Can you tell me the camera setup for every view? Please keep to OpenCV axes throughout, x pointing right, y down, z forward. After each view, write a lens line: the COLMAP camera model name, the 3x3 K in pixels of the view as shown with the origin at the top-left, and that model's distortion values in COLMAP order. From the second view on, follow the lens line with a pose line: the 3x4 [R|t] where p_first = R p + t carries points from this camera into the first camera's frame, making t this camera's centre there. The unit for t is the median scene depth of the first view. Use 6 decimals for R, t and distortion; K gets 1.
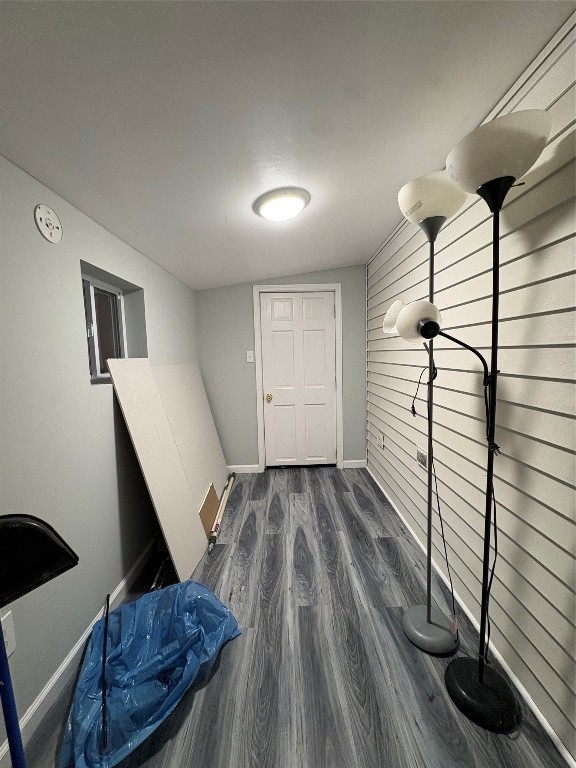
lens RADIAL K [[307.3, 0, 286.6], [0, 307.3, 382.5], [0, 0, 1]] dist [-0.002564, -0.000425]
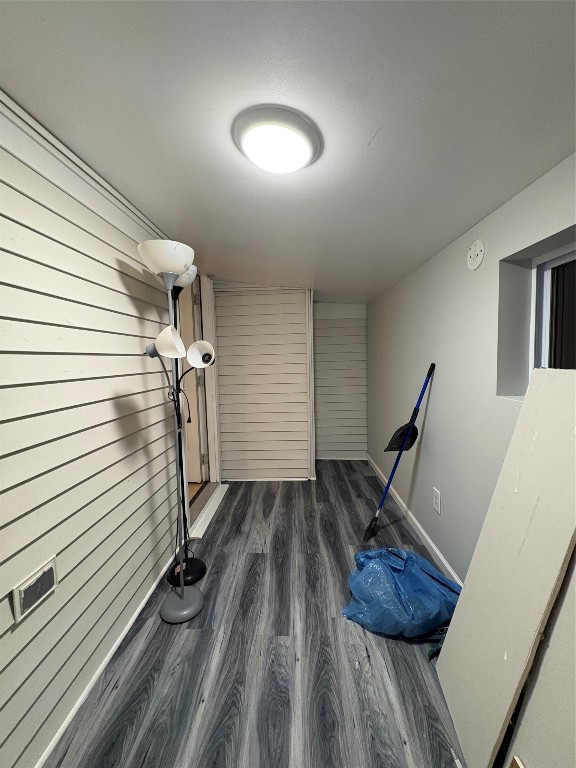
lens RADIAL K [[307.3, 0, 287.0], [0, 307.3, 382.1], [0, 0, 1]] dist [-0.002564, -0.000425]
pose [[-0.997635, 0.053119, 0.043614, -0.038376], [0.059824, 0.983531, 0.170554, -0.211625], [-0.033836, 0.172760, -0.984383, 1.815949]]
